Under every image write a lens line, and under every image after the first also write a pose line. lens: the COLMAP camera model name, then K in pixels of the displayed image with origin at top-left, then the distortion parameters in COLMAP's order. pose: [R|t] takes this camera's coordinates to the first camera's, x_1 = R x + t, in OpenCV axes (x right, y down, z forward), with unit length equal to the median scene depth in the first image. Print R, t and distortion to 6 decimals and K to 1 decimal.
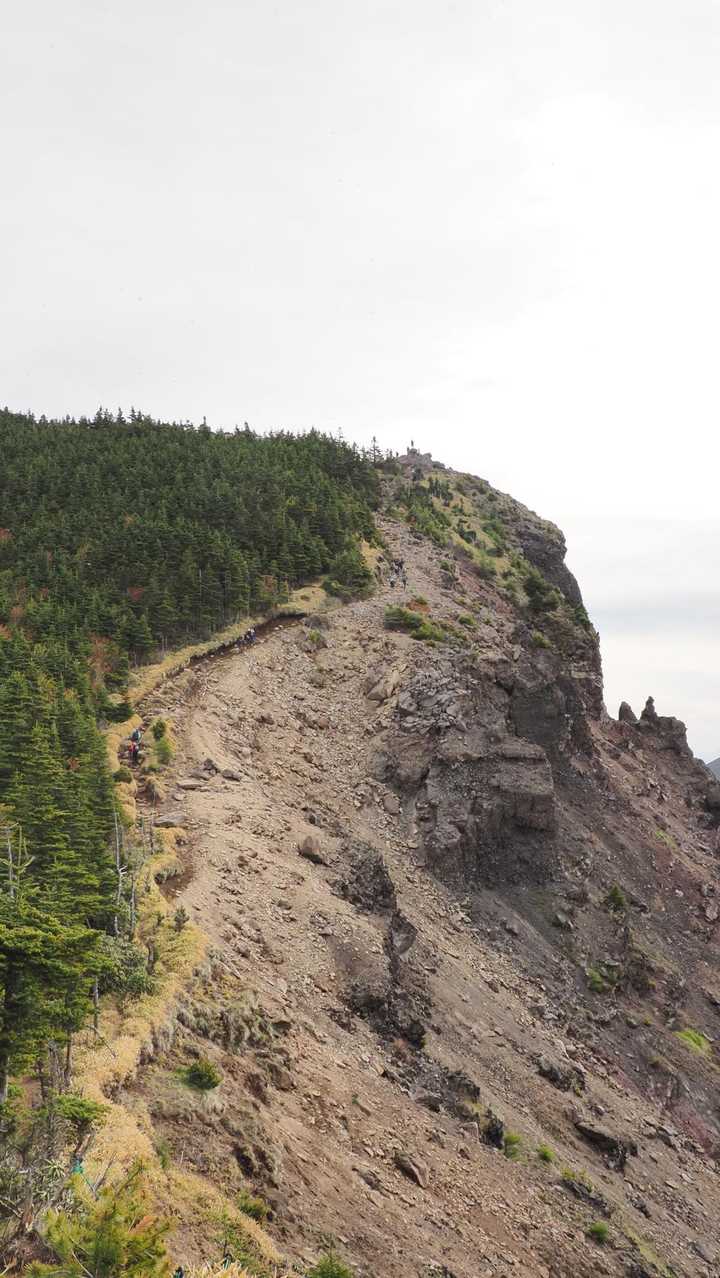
lens RADIAL K [[1182.8, 0, 360.7], [0, 1182.8, 643.3], [0, 0, 1]] dist [-0.007079, 0.000000]
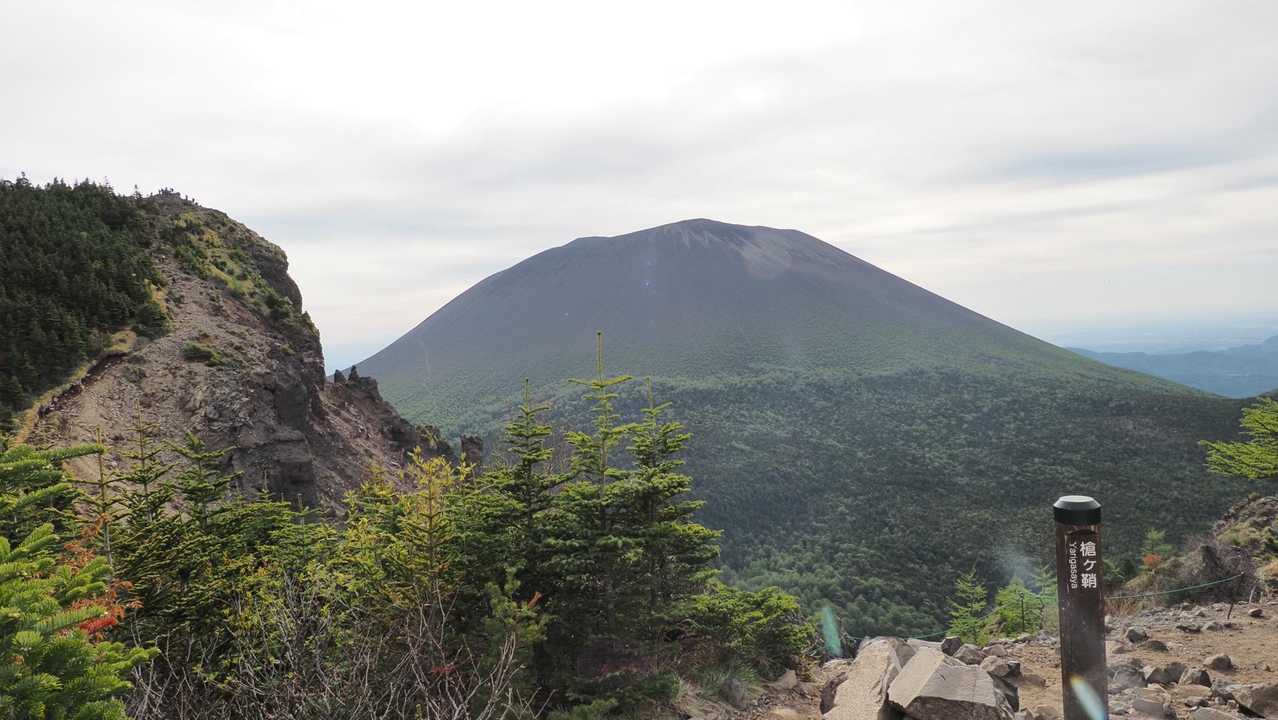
lens RADIAL K [[927.7, 0, 634.6], [0, 927.7, 362.1], [0, 0, 1]] dist [-0.026891, 0.000581]
pose [[0.846910, -0.092405, 0.523646, -0.107425], [0.019897, 0.989602, 0.142450, -0.159976], [-0.531364, -0.110223, 0.839942, -0.305960]]
